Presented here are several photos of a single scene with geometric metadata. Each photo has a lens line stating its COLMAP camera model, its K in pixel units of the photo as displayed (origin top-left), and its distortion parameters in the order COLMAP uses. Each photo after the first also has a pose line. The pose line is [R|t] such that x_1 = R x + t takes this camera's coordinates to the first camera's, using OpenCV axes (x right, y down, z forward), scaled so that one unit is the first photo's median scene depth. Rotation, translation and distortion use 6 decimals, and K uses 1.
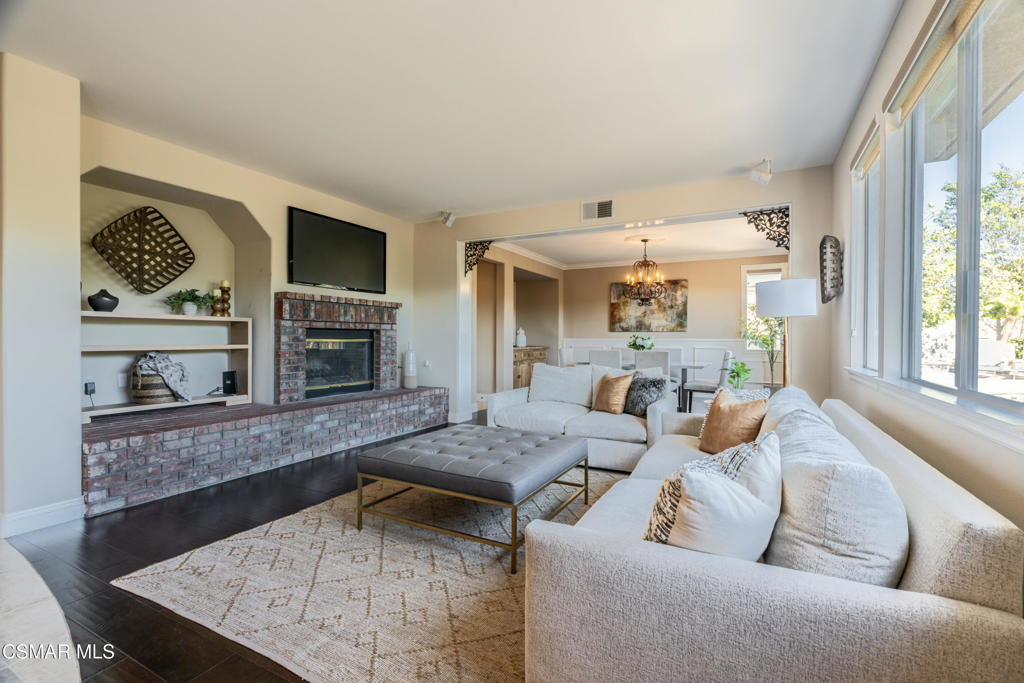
lens RADIAL K [[457.5, 0, 512.0], [0, 457.5, 341.5], [0, 0, 1]] dist [0.000889, 0.000717]
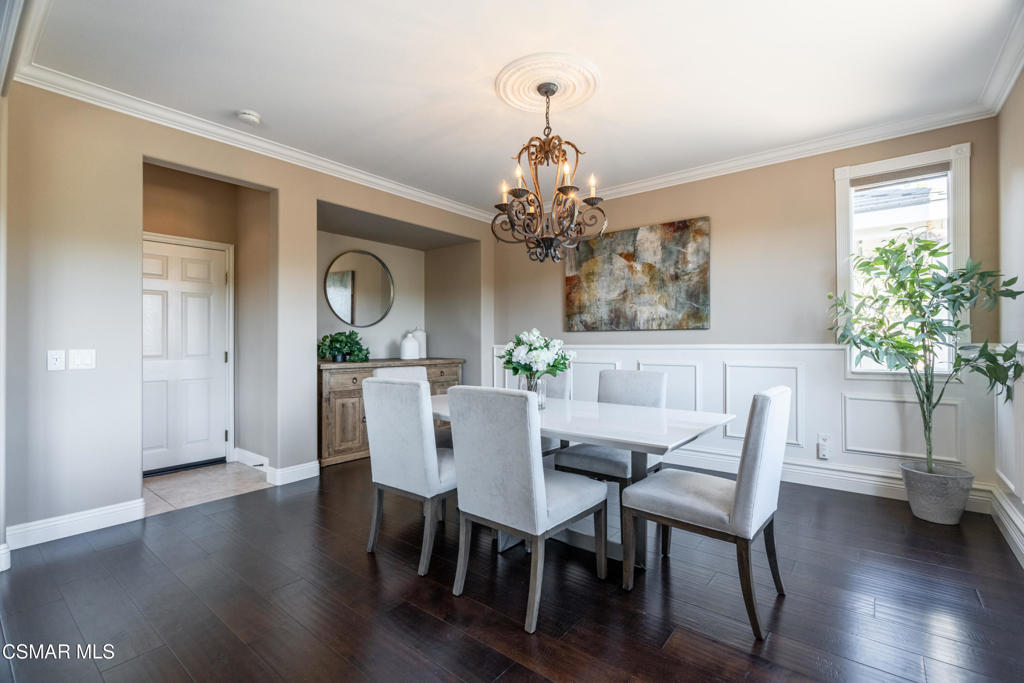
lens RADIAL K [[457.5, 0, 512.0], [0, 457.5, 341.5], [0, 0, 1]] dist [0.000889, 0.000717]
pose [[0.983825, -0.007773, -0.178961, 0.264333], [0.006107, 0.999933, -0.009858, -0.005455], [0.179026, 0.008606, 0.983807, 0.499663]]
